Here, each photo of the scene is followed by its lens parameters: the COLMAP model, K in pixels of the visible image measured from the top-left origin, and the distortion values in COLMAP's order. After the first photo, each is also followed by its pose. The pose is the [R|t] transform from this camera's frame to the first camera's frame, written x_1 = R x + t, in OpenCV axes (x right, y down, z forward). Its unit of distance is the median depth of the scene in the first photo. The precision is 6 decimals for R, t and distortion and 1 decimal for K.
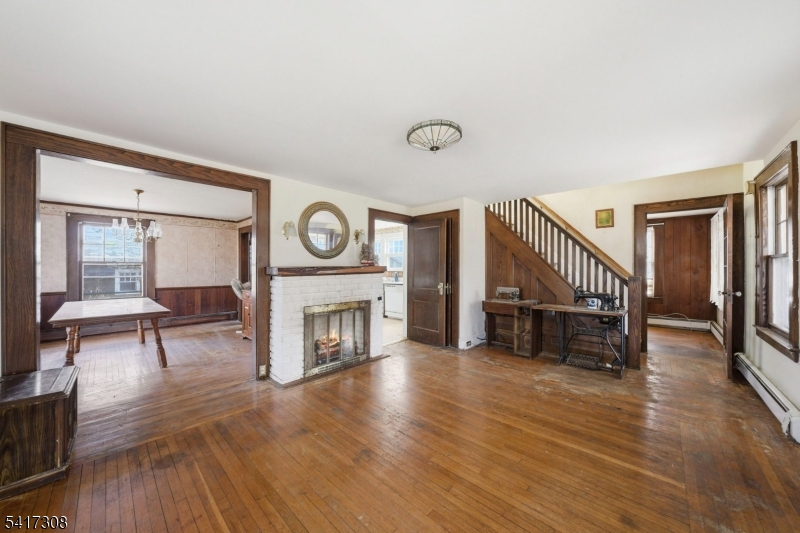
lens RADIAL K [[284.4, 0, 403.7], [0, 284.4, 267.9], [0, 0, 1]] dist [-0.025101, 0.006590]
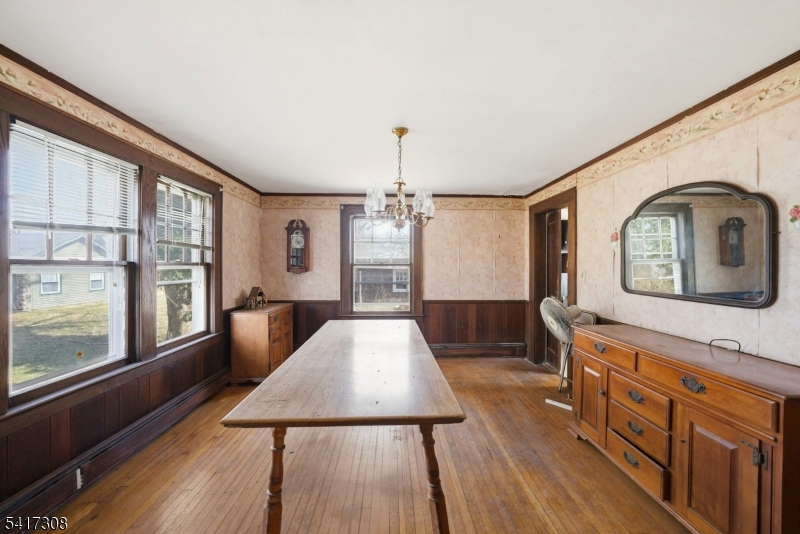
lens RADIAL K [[284.4, 0, 403.7], [0, 284.4, 268.4], [0, 0, 1]] dist [-0.025101, 0.006590]
pose [[0.708803, 0.005217, -0.705388, -0.571723], [-0.001119, 0.999980, 0.006271, -0.018932], [0.705406, -0.003655, 0.708794, 0.629343]]
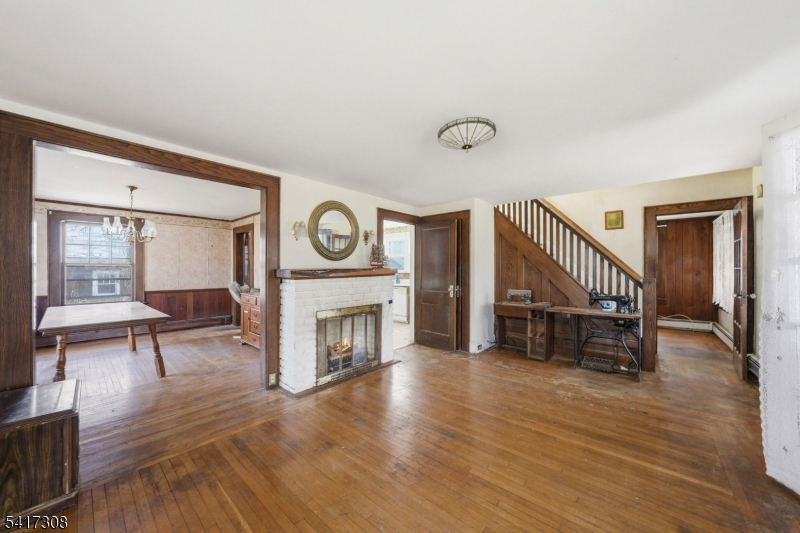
lens RADIAL K [[289.8, 0, 402.8], [0, 289.8, 268.1], [0, 0, 1]] dist [-0.025653, 0.006752]
pose [[0.999230, -0.000246, 0.039245, -0.086451], [0.000327, 0.999998, -0.002047, -0.004747], [-0.039245, 0.002058, 0.999228, 0.017992]]
